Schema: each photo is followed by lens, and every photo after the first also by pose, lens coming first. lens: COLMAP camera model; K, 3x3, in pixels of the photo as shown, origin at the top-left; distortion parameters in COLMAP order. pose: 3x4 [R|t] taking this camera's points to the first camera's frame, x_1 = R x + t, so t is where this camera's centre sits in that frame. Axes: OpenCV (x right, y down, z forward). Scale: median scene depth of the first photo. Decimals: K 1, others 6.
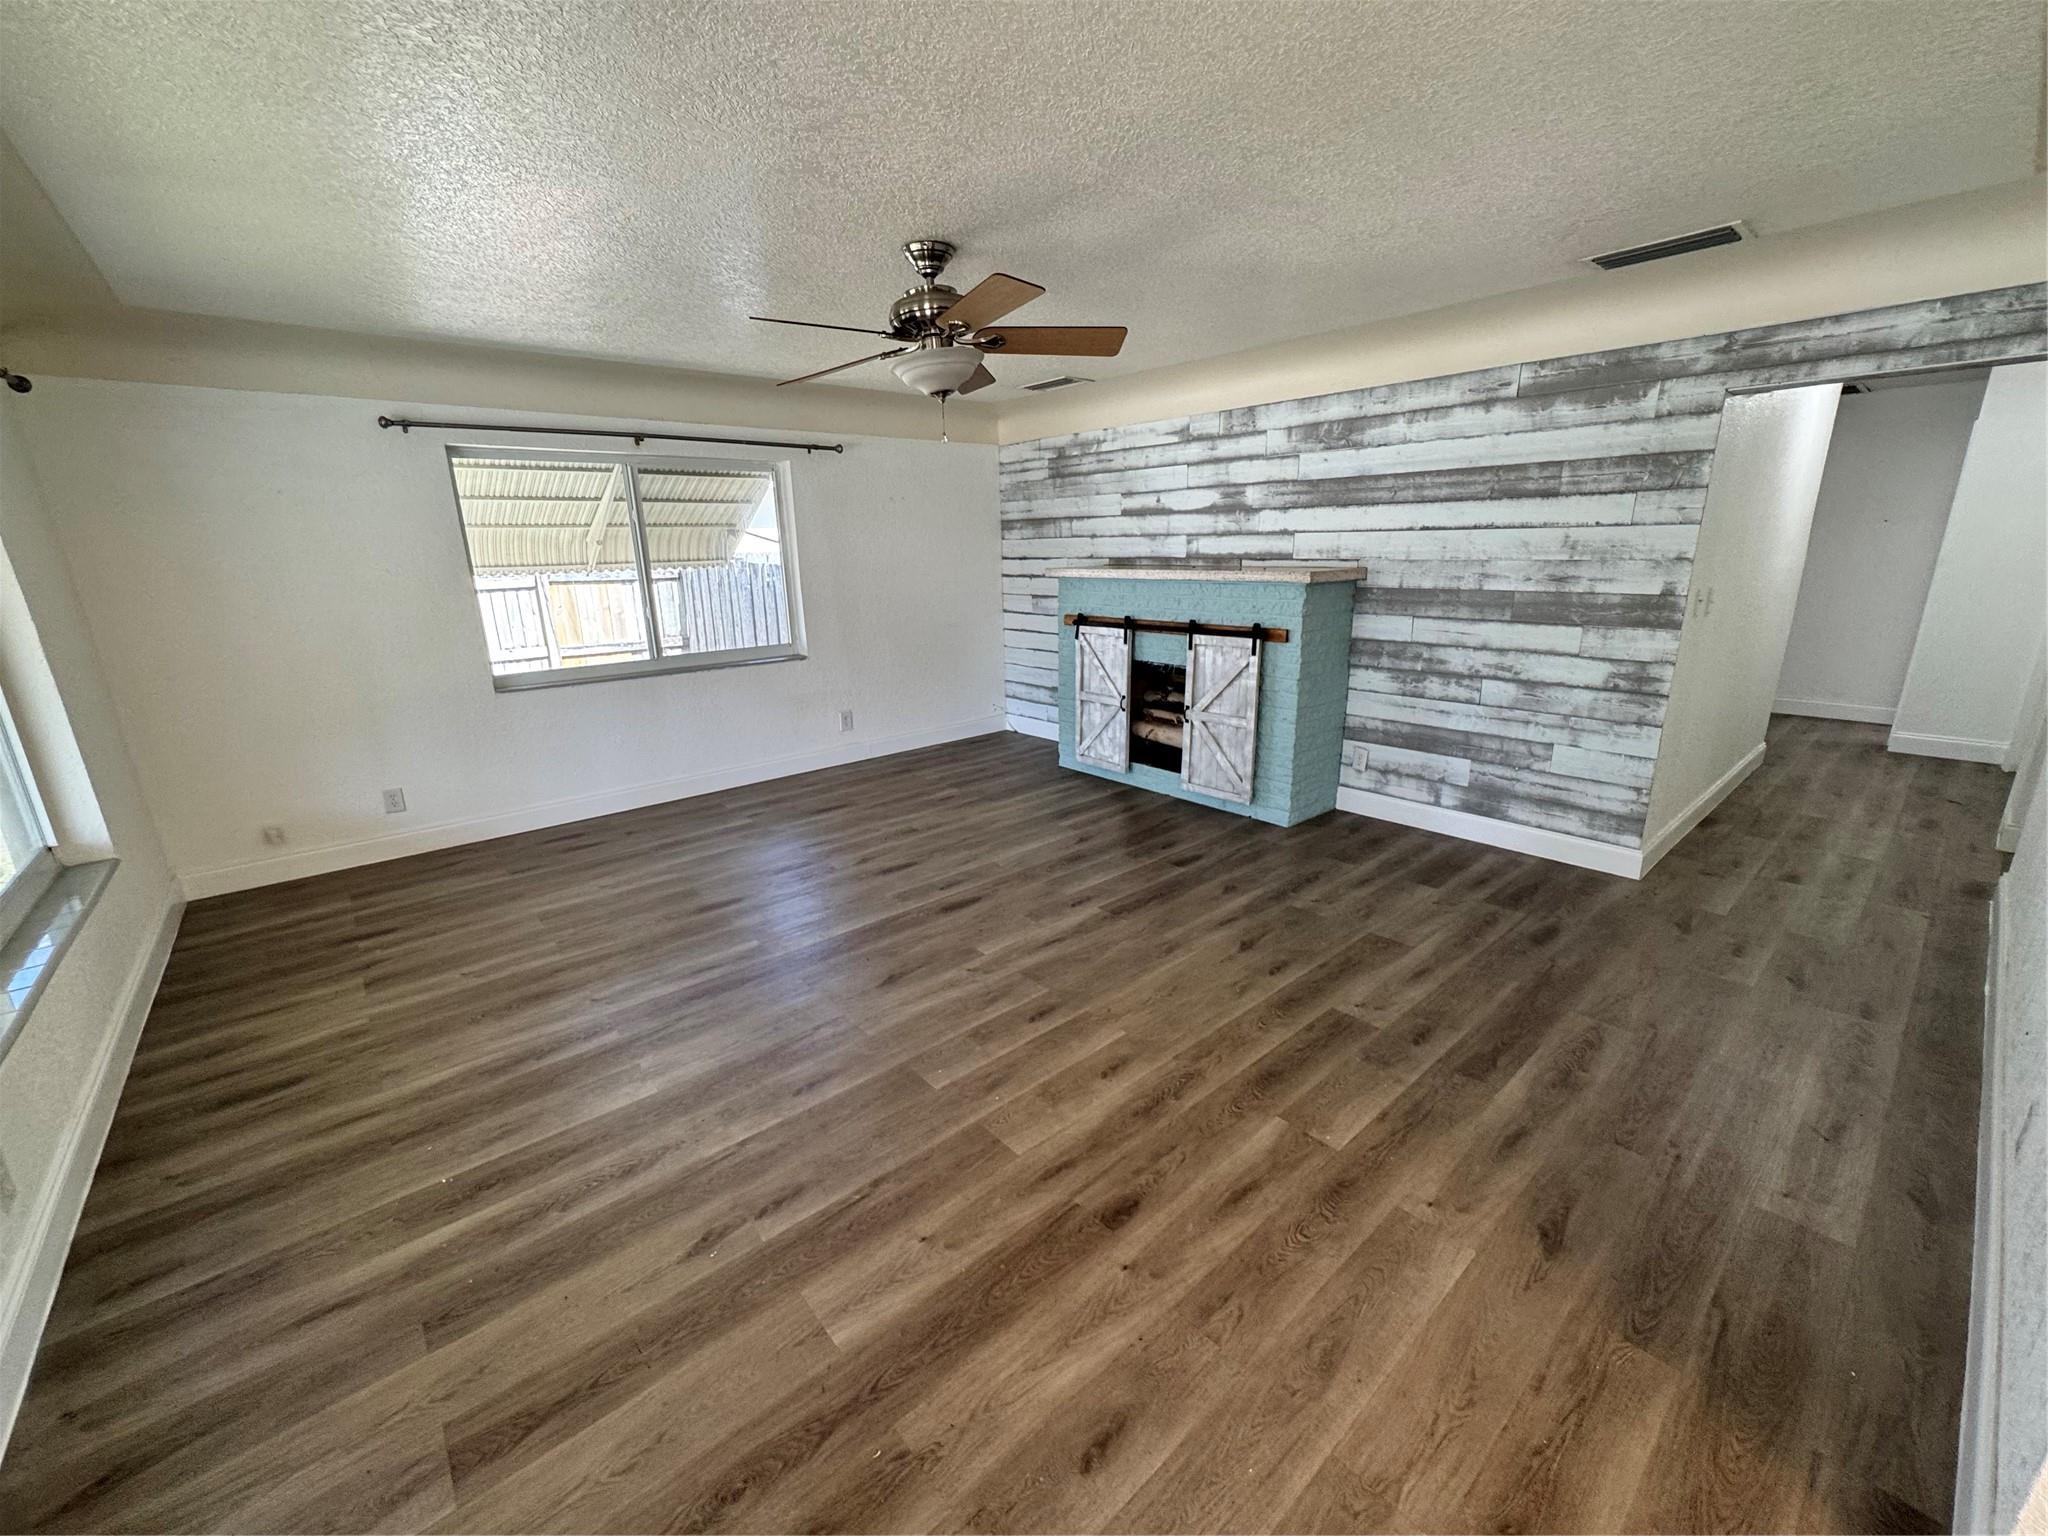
lens RADIAL K [[820.4, 0, 1024.0], [0, 820.4, 768.0], [0, 0, 1]] dist [-0.002335, -0.000123]
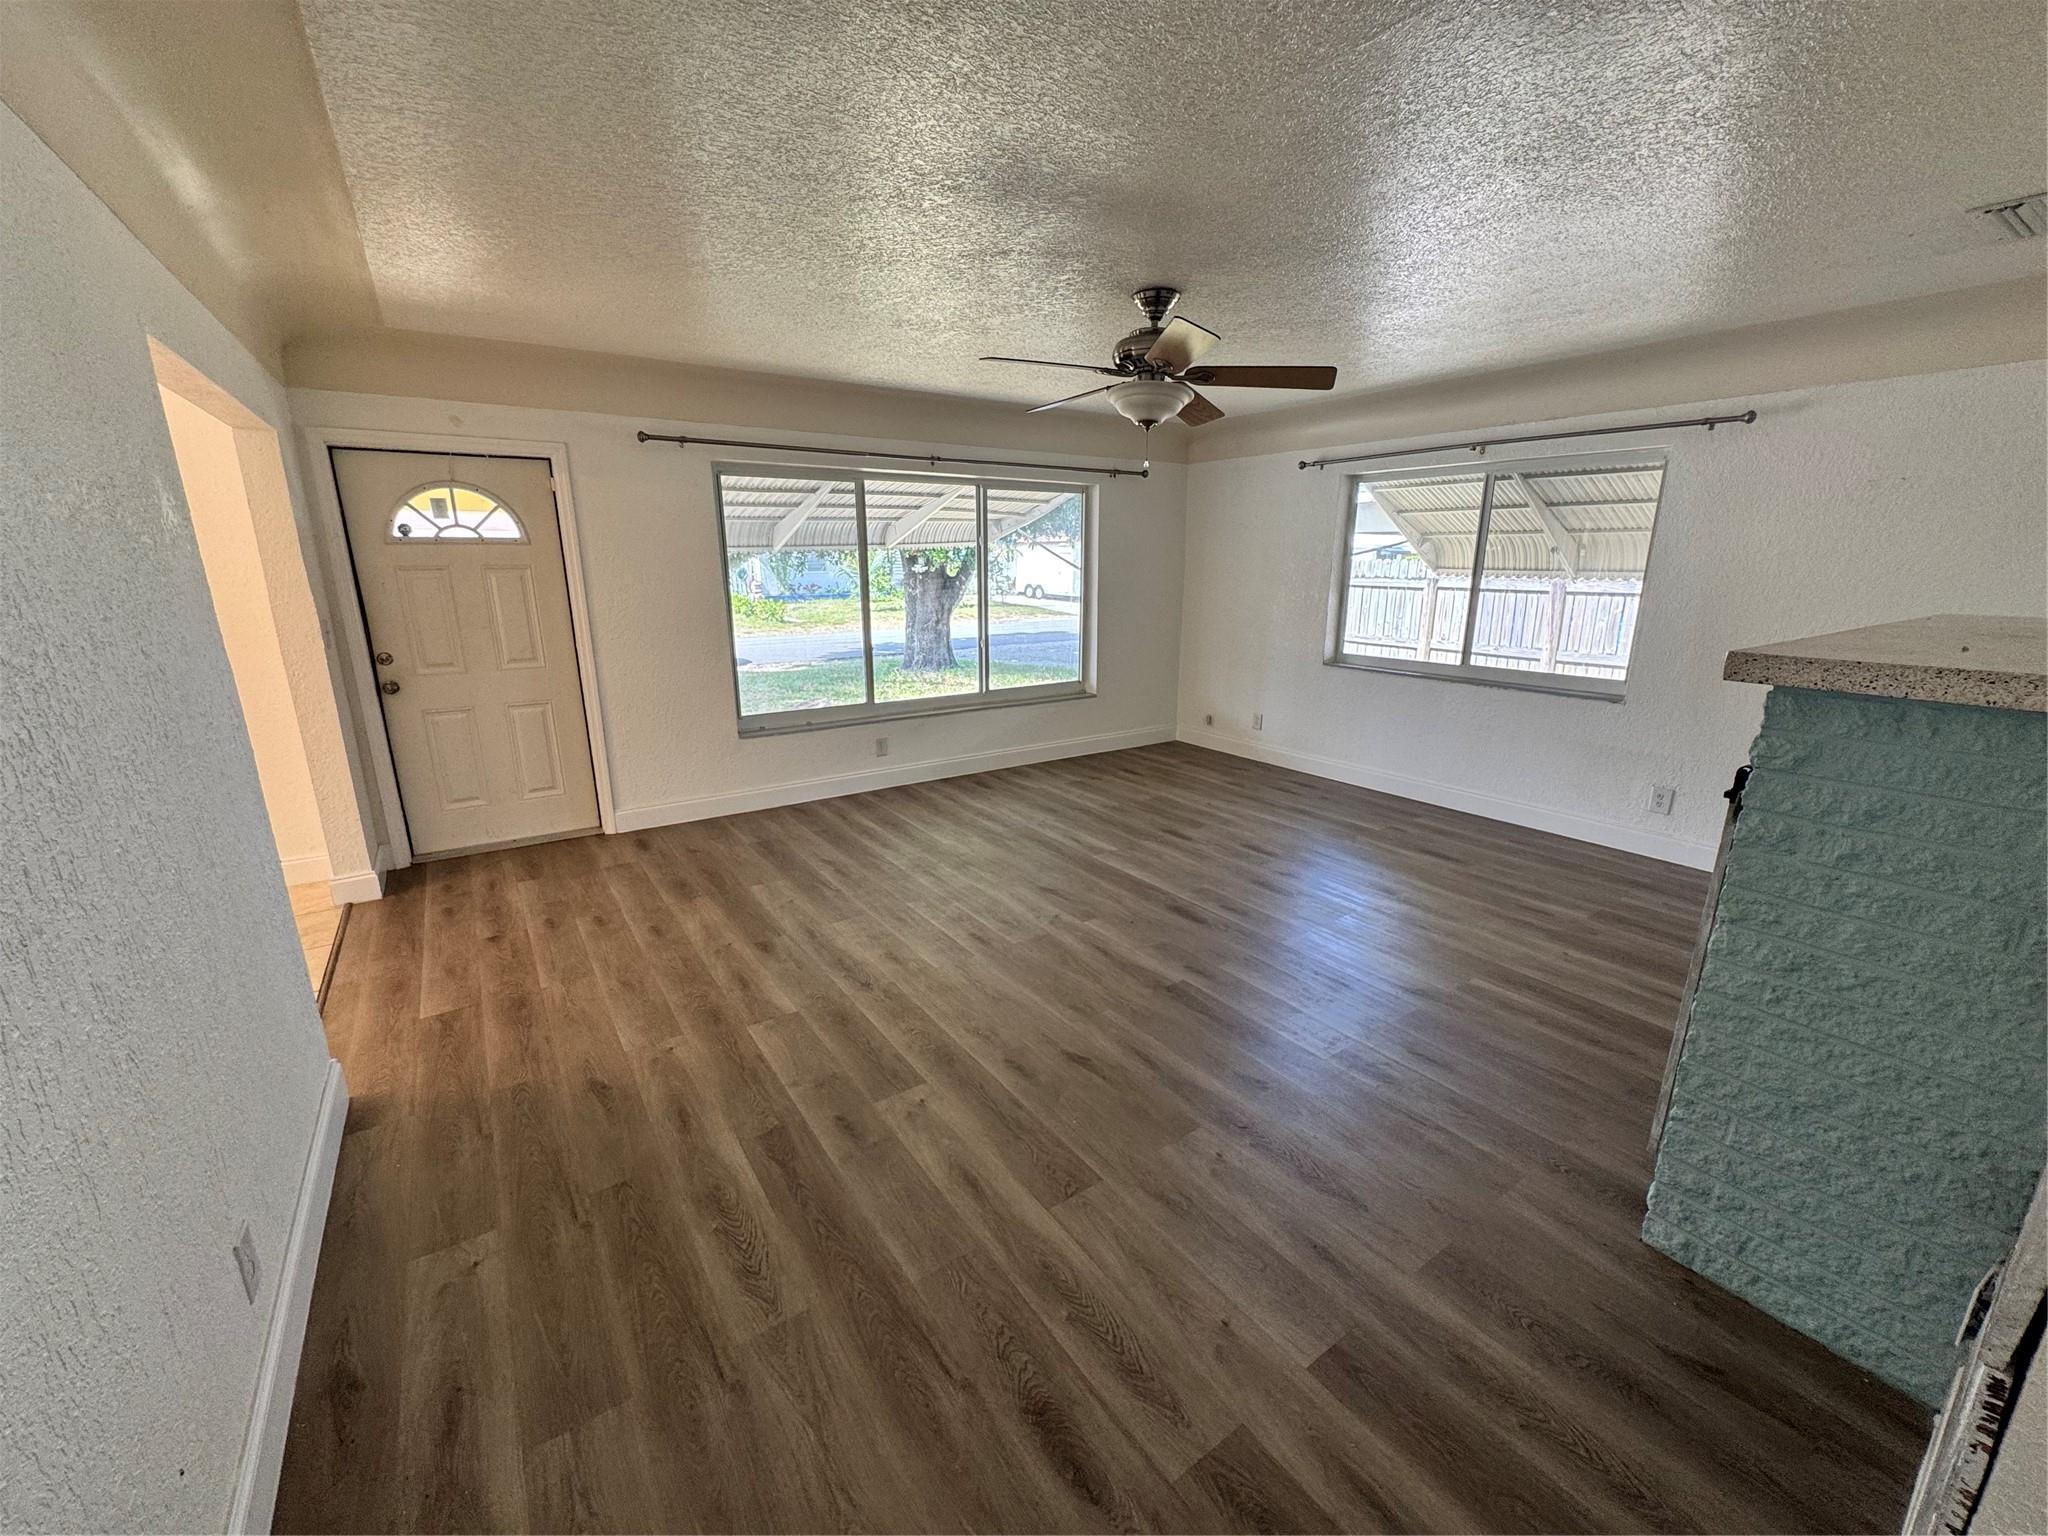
lens RADIAL K [[820.4, 0, 1024.0], [0, 820.4, 768.0], [0, 0, 1]] dist [-0.002335, -0.000123]
pose [[-0.107827, 0.268194, -0.957312, 1.149270], [-0.261656, 0.921321, 0.287583, -0.315959], [0.959119, 0.281496, -0.029169, 1.048304]]
